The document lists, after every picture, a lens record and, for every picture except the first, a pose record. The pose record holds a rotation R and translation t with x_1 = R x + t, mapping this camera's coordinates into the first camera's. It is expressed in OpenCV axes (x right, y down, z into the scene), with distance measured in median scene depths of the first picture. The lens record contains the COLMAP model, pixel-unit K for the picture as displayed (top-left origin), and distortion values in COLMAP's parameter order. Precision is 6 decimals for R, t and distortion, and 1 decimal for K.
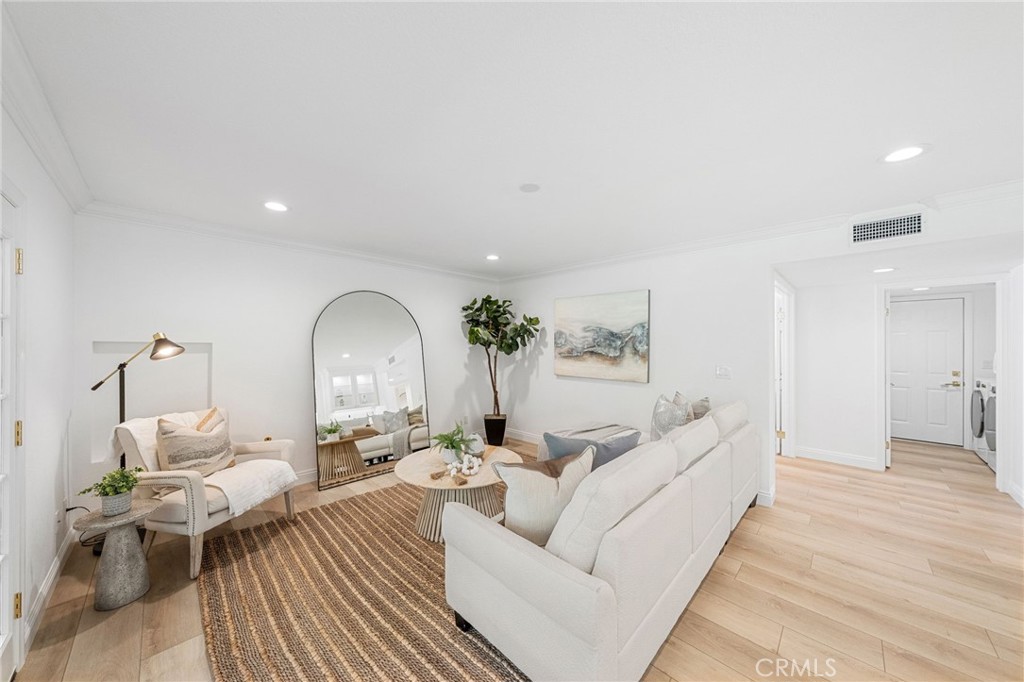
lens RADIAL K [[346.2, 0, 512.0], [0, 346.2, 341.0], [0, 0, 1]] dist [-0.000784, -0.000087]
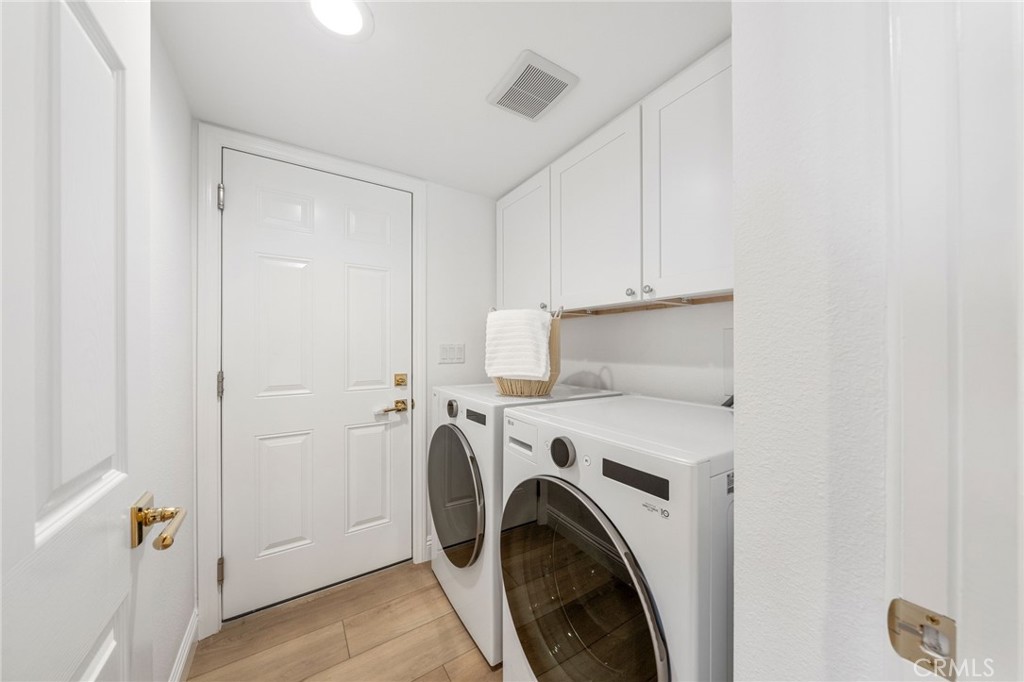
lens RADIAL K [[346.2, 0, 512.0], [0, 346.2, 341.0], [0, 0, 1]] dist [-0.000784, -0.000087]
pose [[0.219062, 0.008652, 0.975673, 0.926299], [0.003188, 0.999949, -0.009583, 0.053693], [-0.975706, 0.005210, 0.219023, 0.789614]]
